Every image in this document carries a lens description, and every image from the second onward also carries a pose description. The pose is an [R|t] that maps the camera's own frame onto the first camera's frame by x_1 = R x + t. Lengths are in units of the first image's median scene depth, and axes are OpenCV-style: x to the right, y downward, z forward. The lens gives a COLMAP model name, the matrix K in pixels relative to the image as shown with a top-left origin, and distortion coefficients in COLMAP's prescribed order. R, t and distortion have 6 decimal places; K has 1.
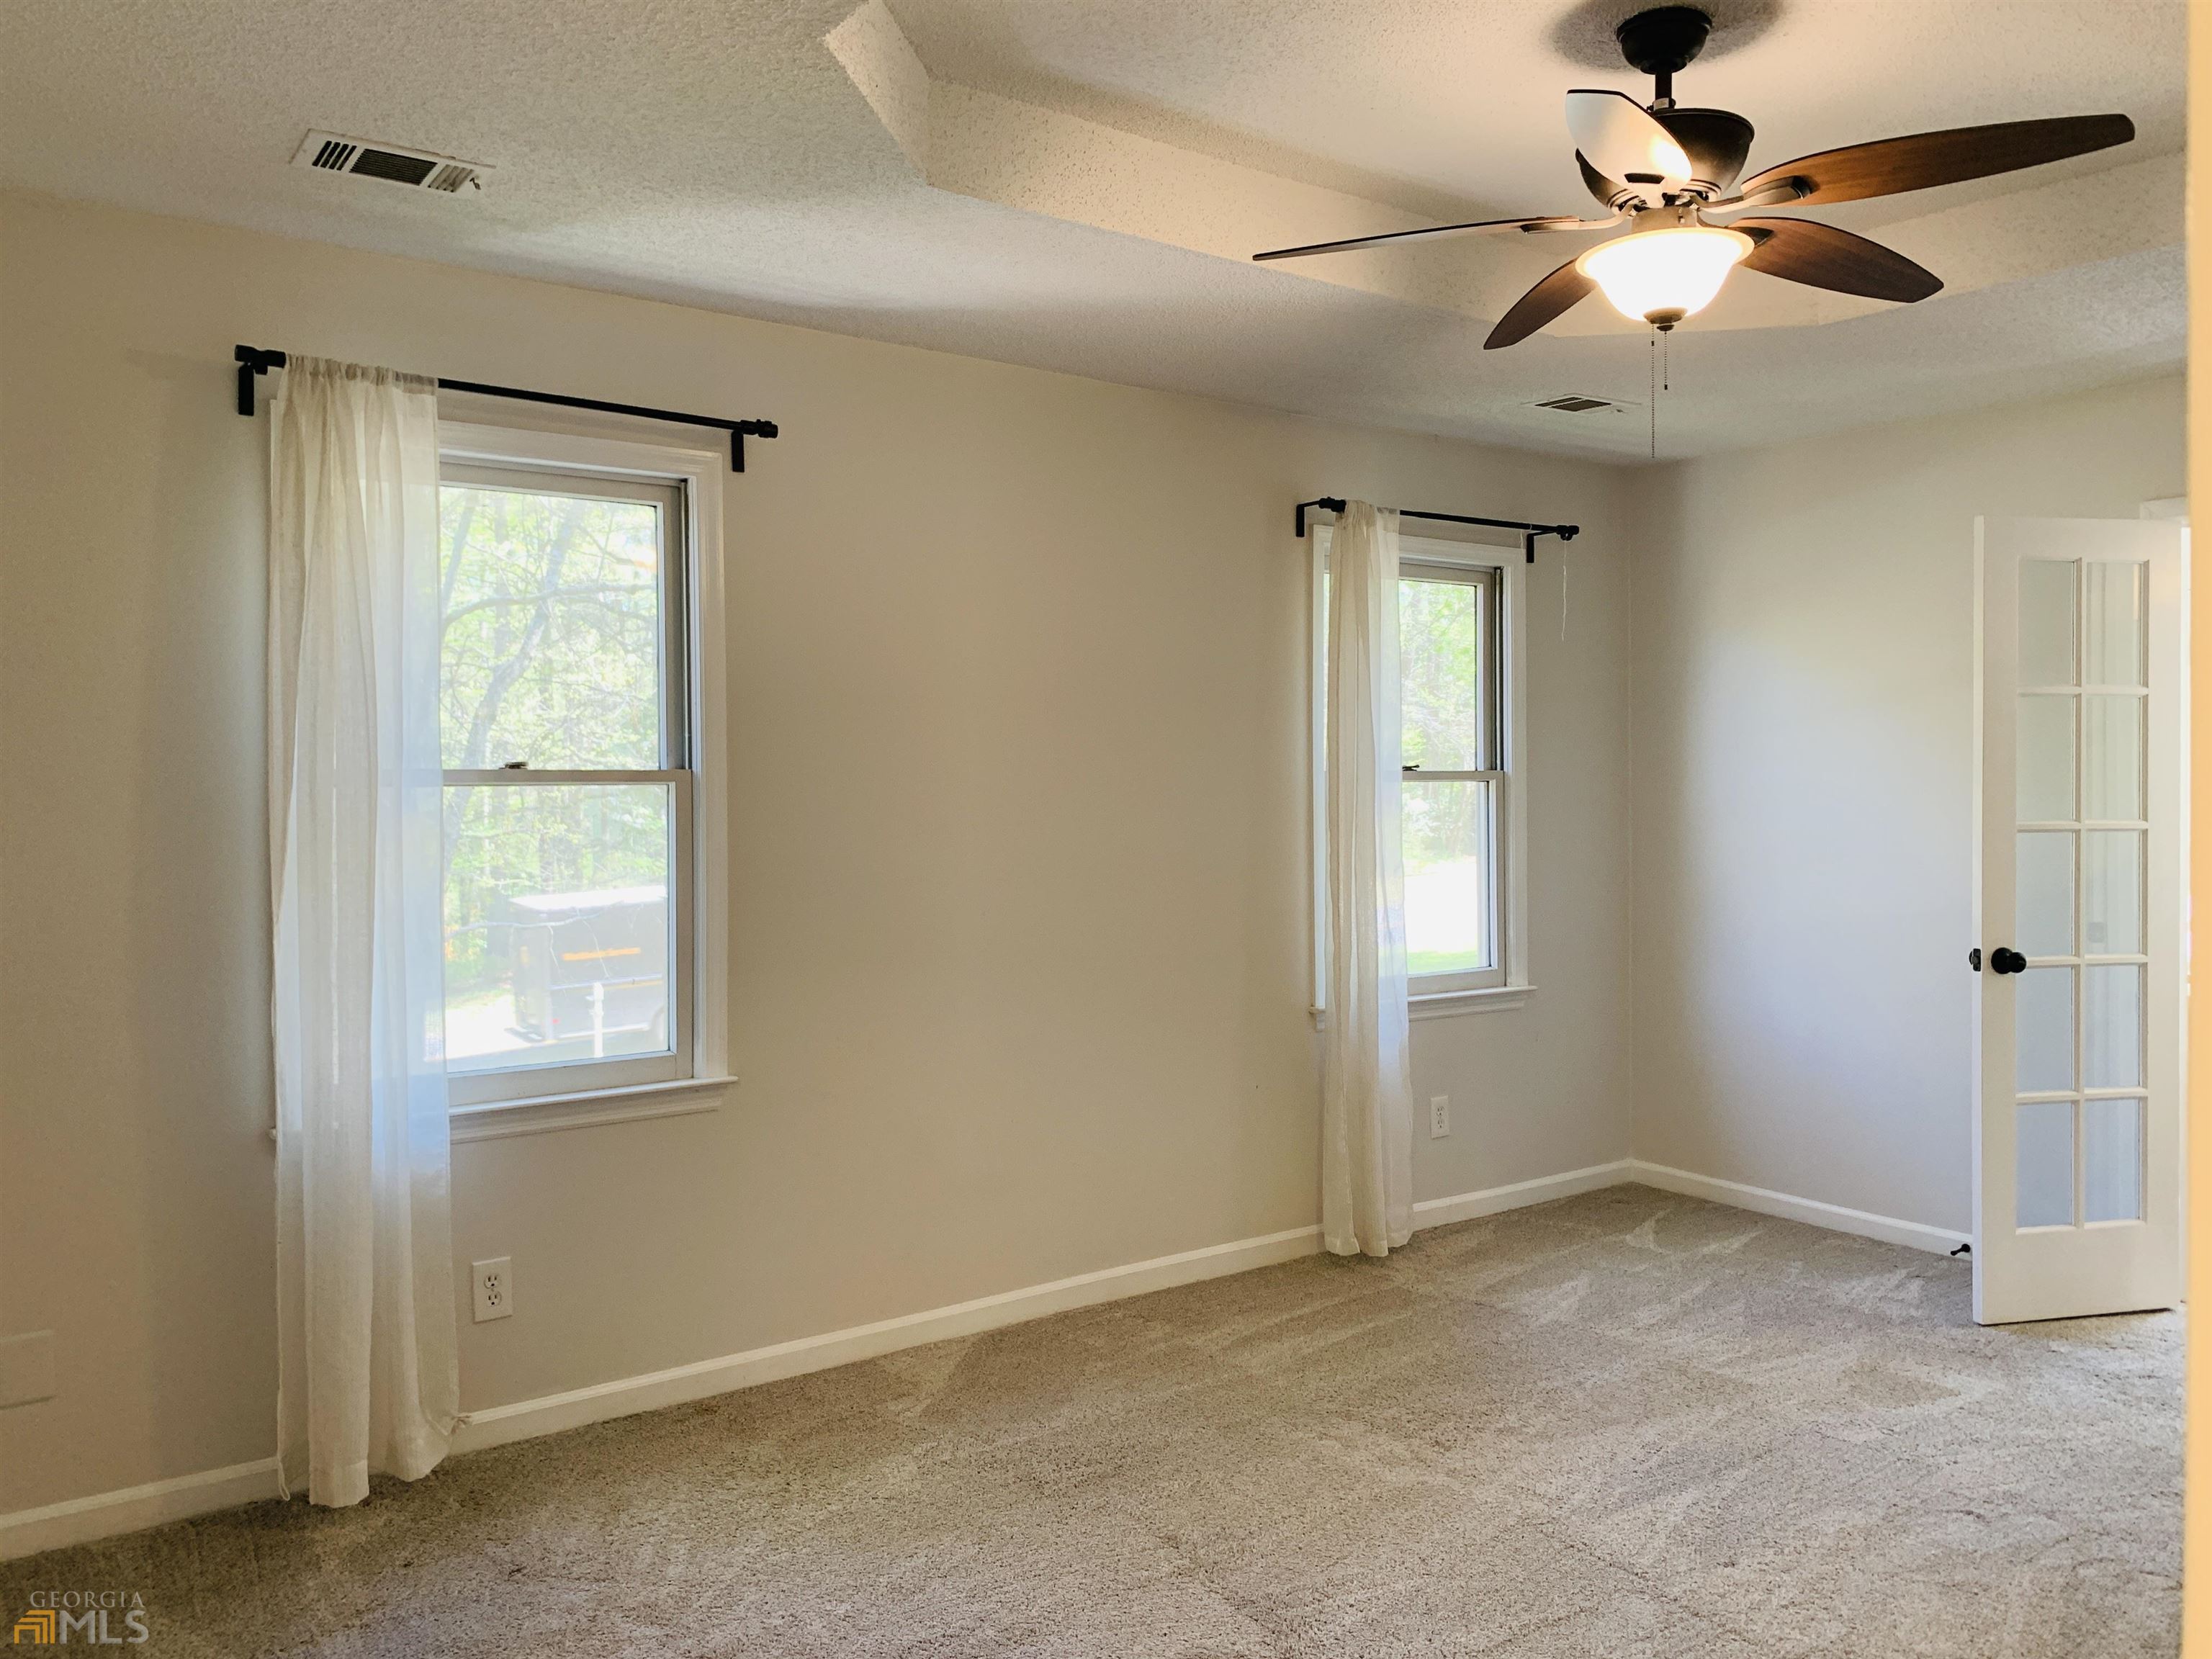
lens RADIAL K [[1699.4, 0, 1121.3], [0, 1699.4, 825.7], [0, 0, 1]] dist [0.004486, -0.004942]
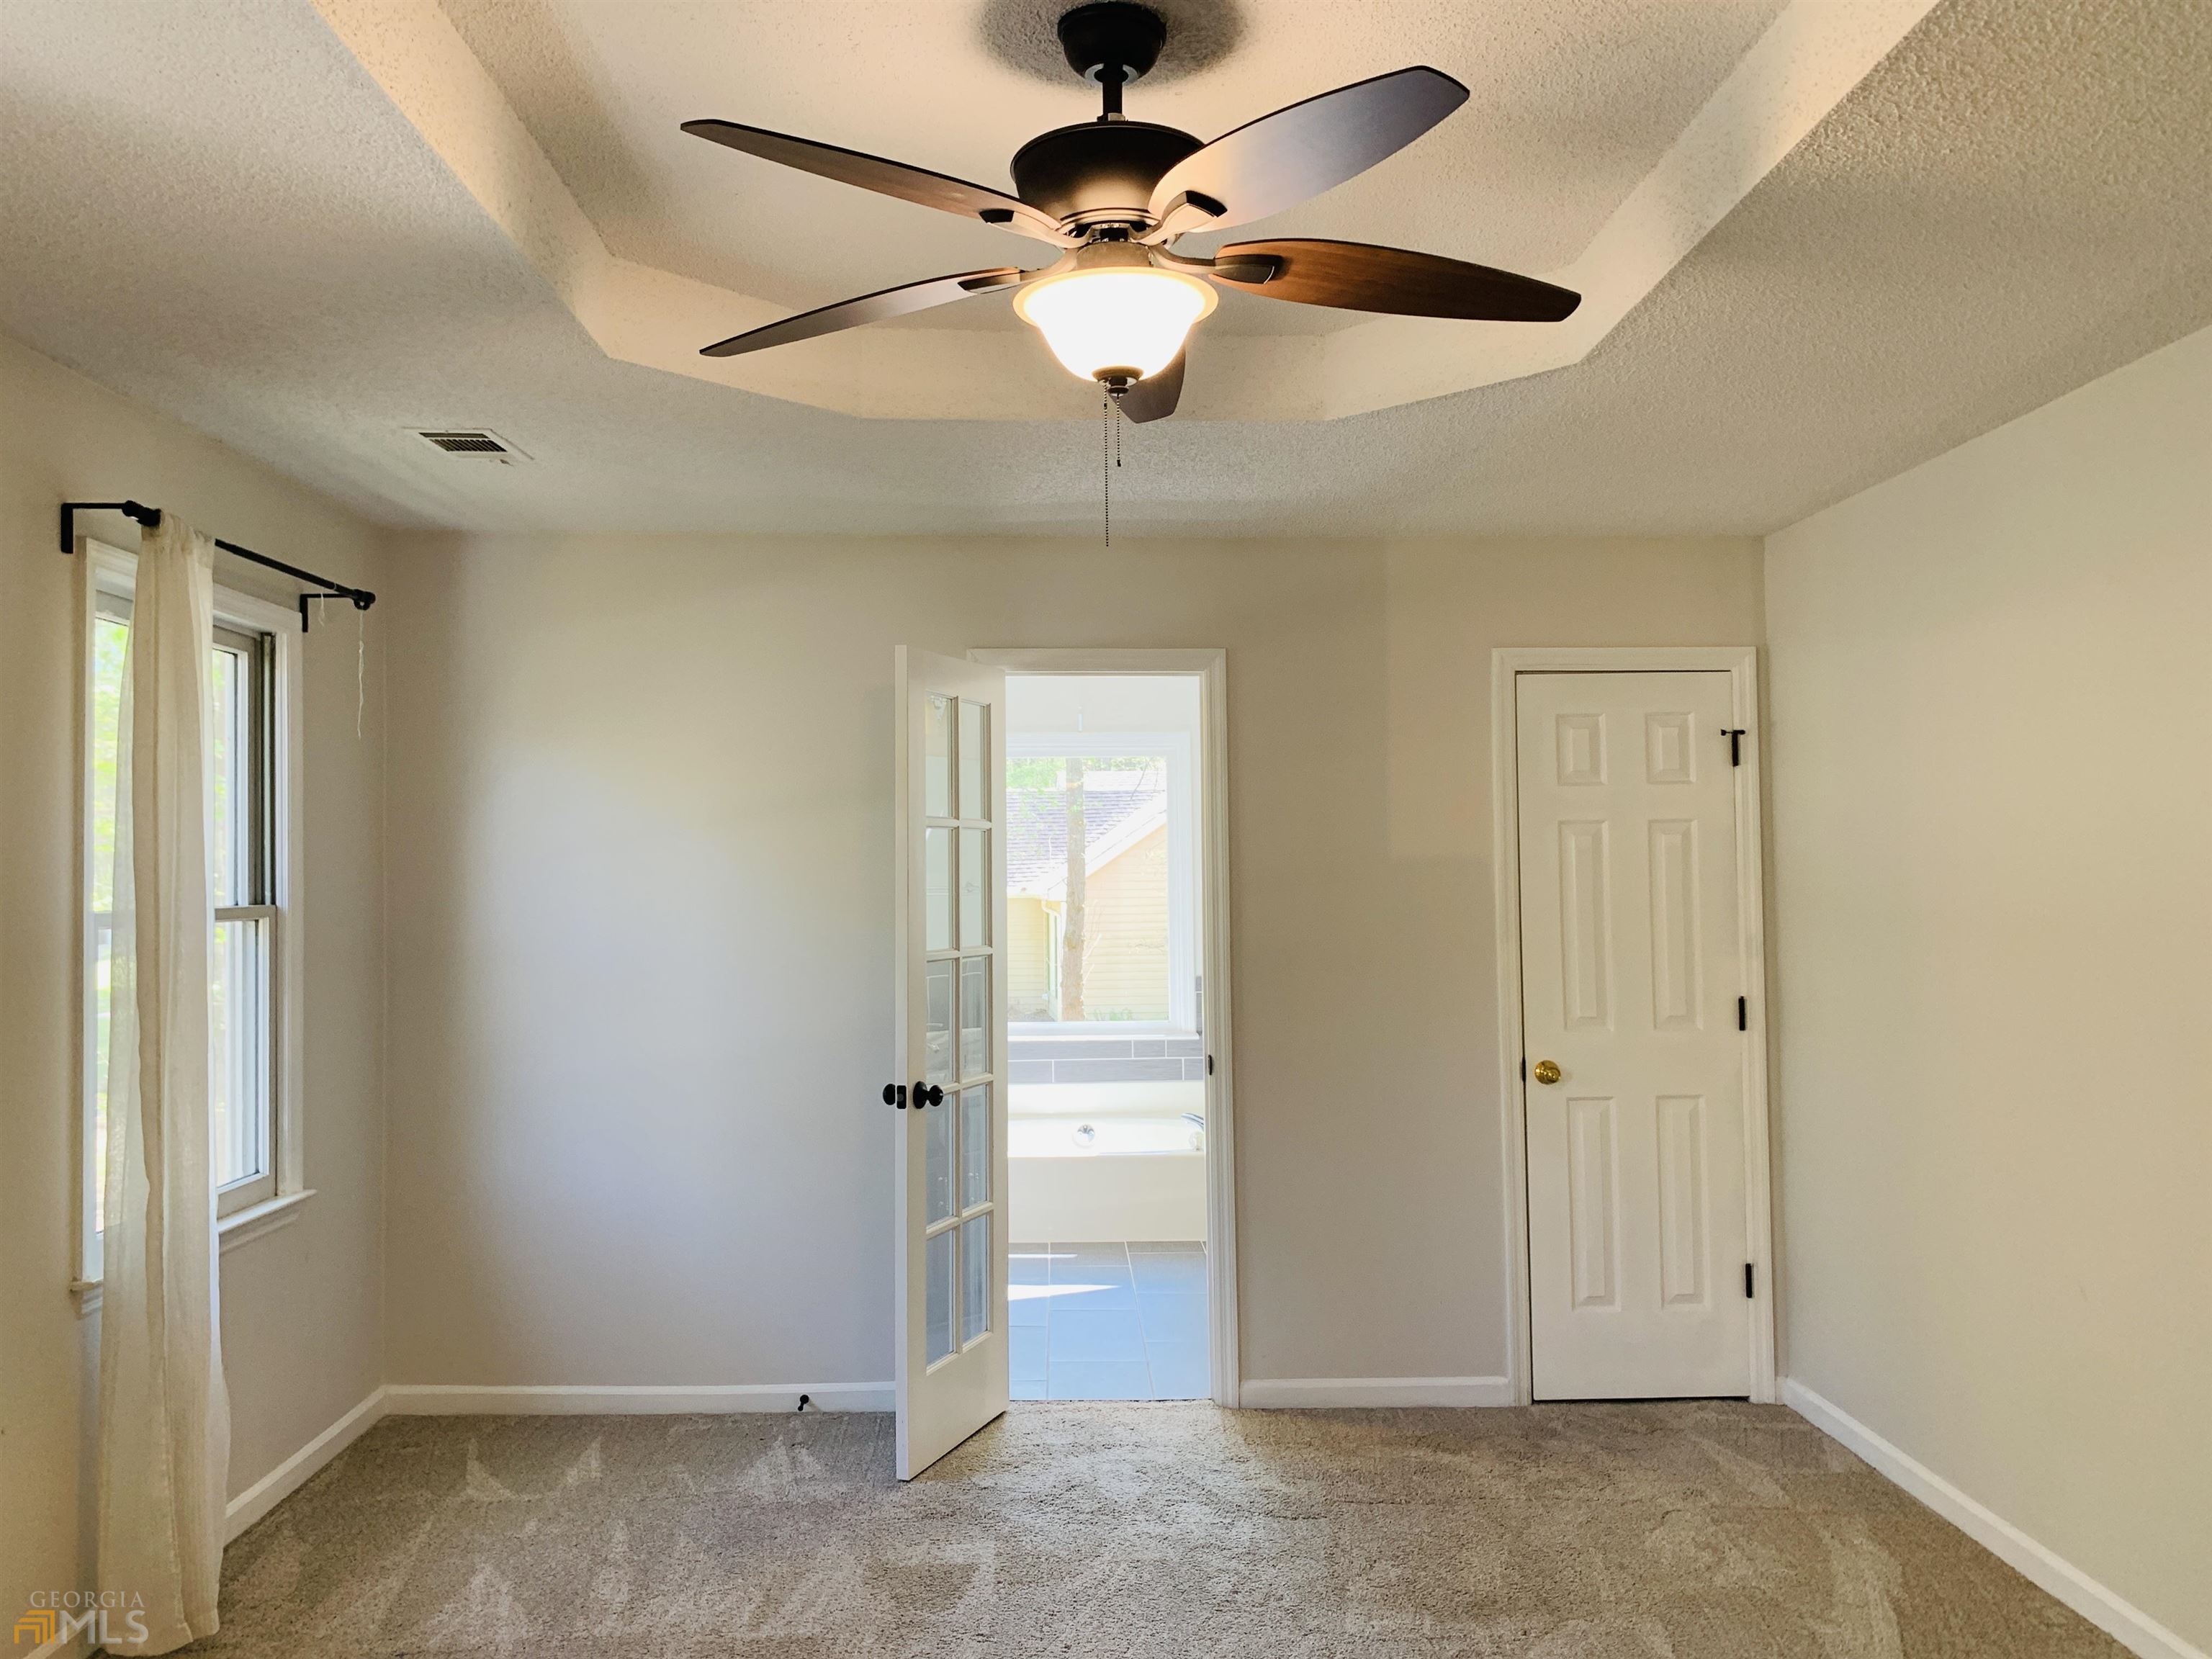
lens RADIAL K [[1686.9, 0, 1108.0], [0, 1686.9, 858.5], [0, 0, 1]] dist [-0.001966, 0.005073]
pose [[0.567757, 0.009559, 0.823141, -0.201801], [0.024269, 0.999304, -0.028344, -0.026805], [-0.822838, 0.036069, 0.567130, 0.322299]]
